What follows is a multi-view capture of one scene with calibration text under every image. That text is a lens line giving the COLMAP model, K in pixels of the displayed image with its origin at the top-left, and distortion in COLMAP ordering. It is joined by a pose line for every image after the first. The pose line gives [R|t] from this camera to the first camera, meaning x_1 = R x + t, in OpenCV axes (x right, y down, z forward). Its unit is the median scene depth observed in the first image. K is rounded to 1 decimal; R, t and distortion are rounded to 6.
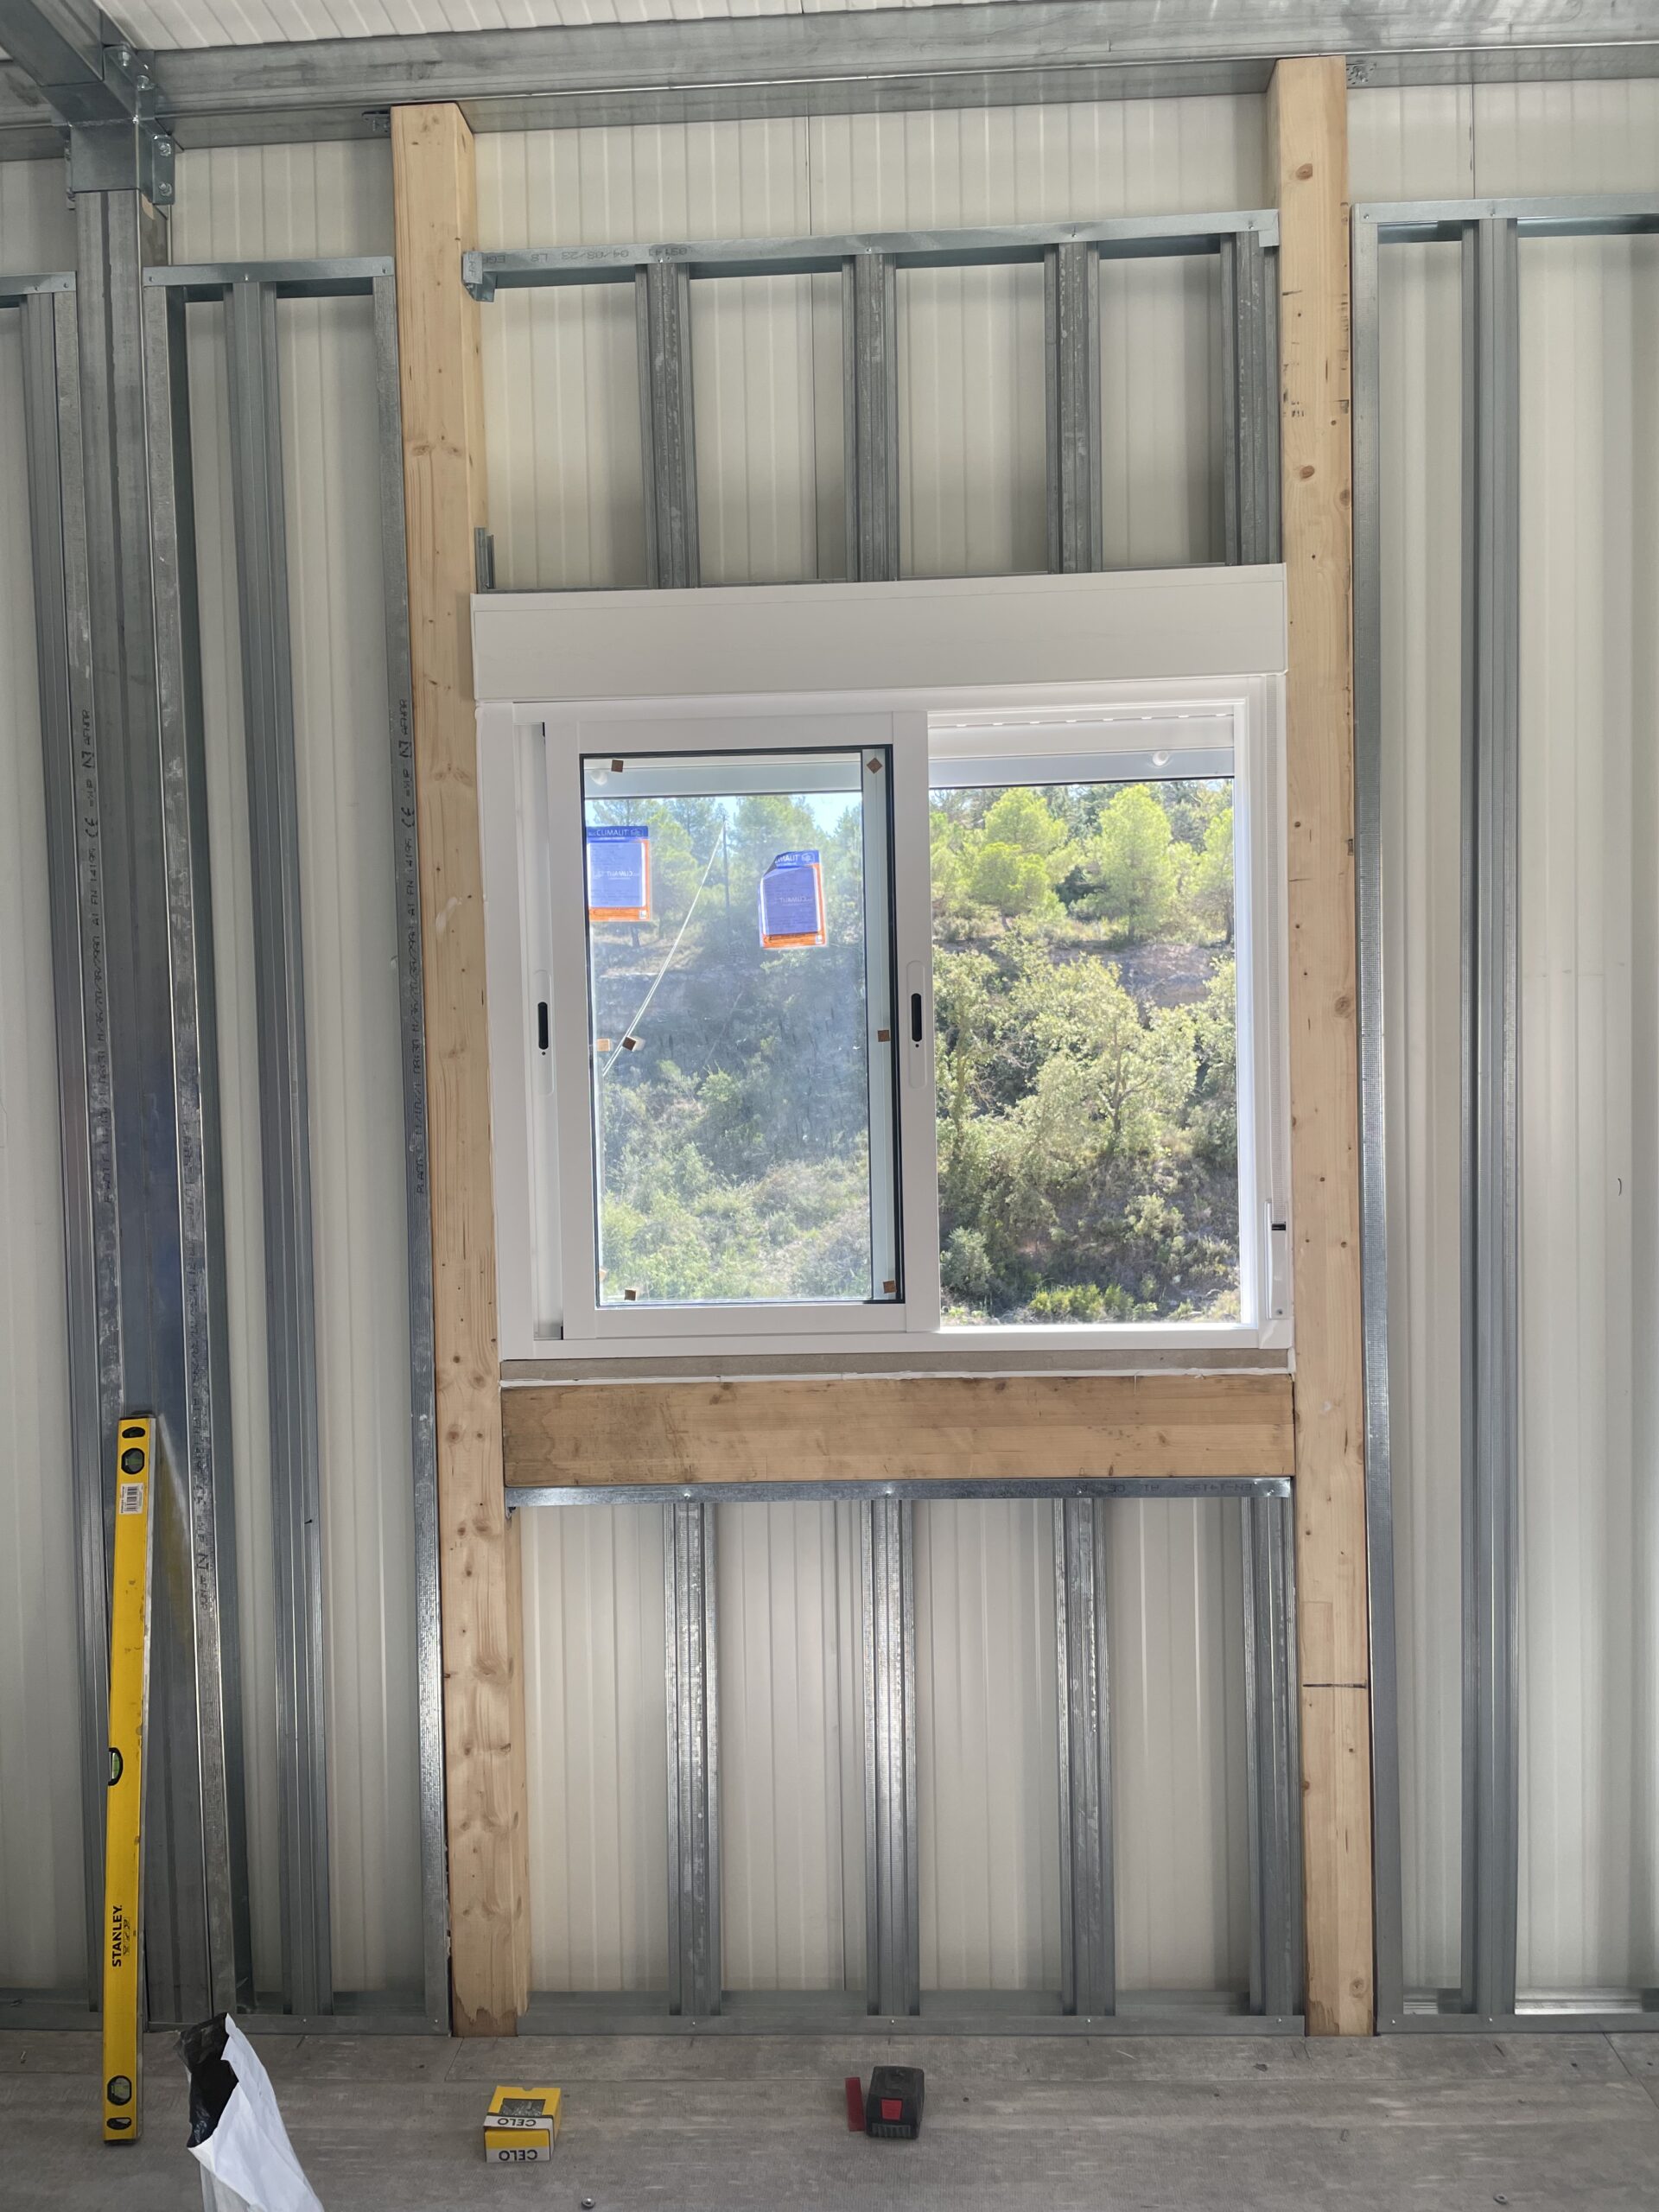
lens RADIAL K [[1688.6, 0, 854.1], [0, 1688.6, 1088.3], [0, 0, 1]] dist [0.088803, -0.126519]
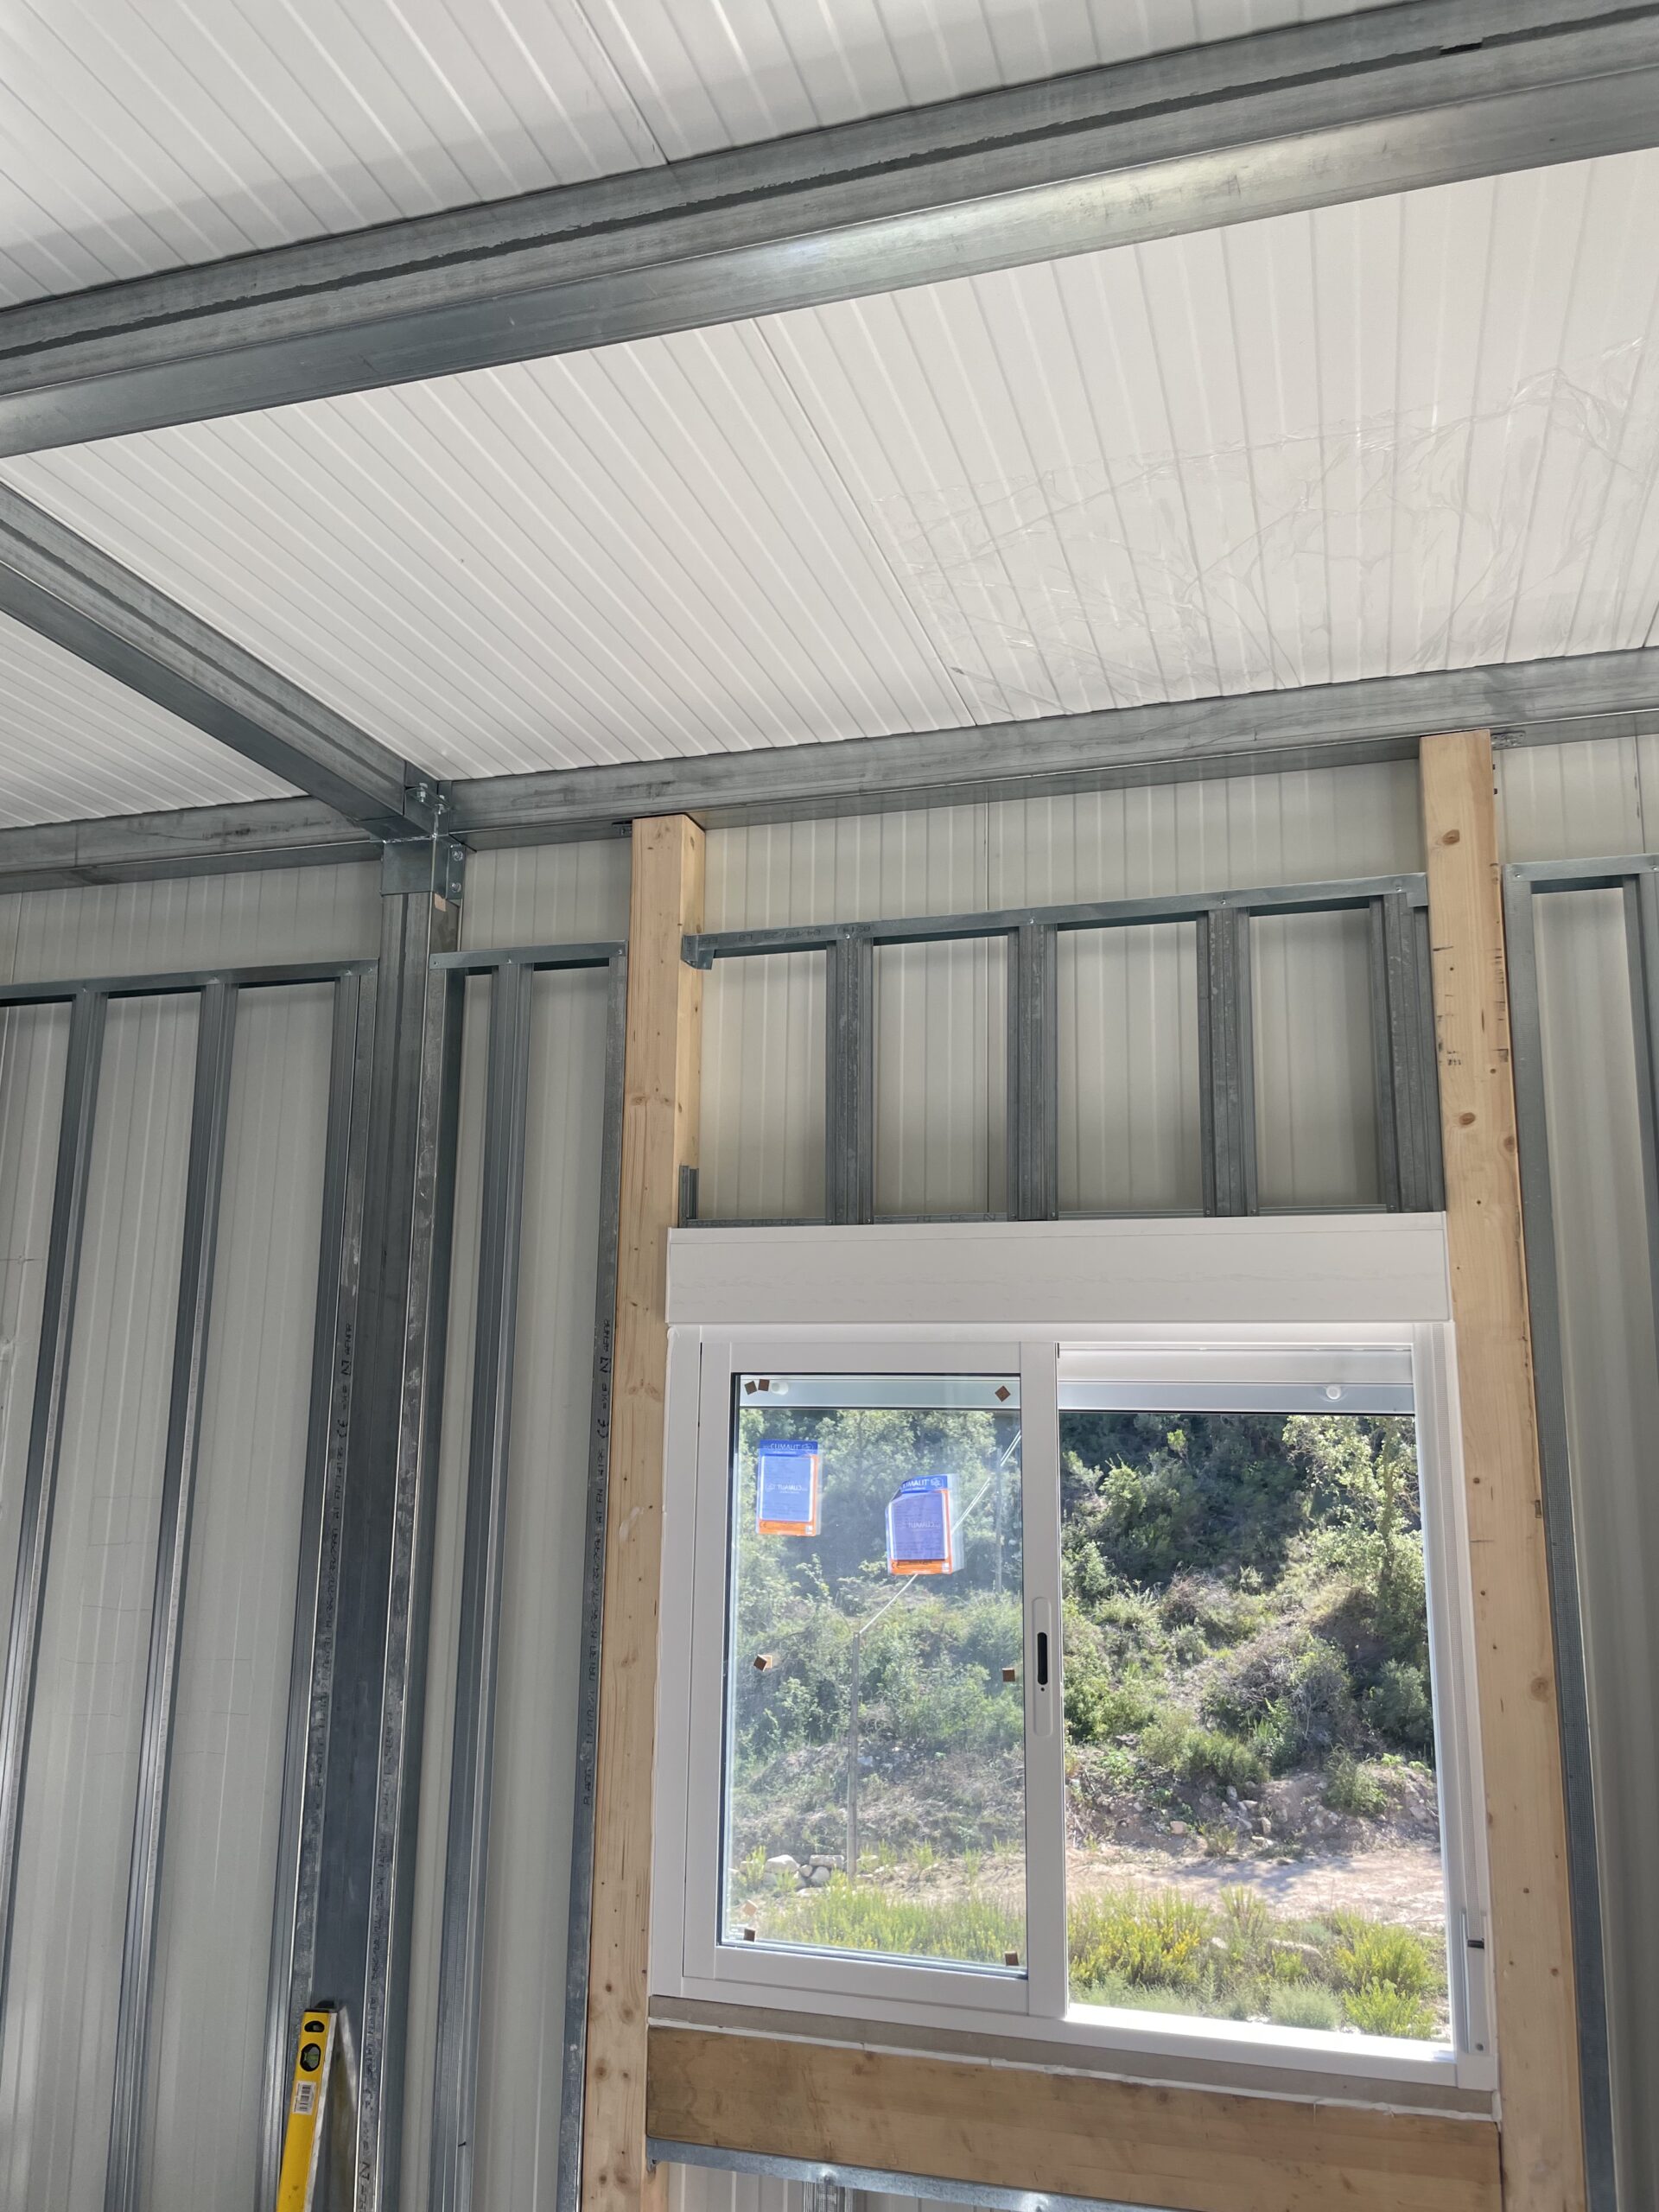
lens RADIAL K [[1688.6, 0, 835.2], [0, 1688.6, 1084.8], [0, 0, 1]] dist [0.088803, -0.126519]
pose [[0.968126, -0.013460, -0.250102, 0.153353], [-0.042208, 0.975506, -0.215884, -0.146414], [0.246882, 0.219559, 0.943845, -0.027739]]
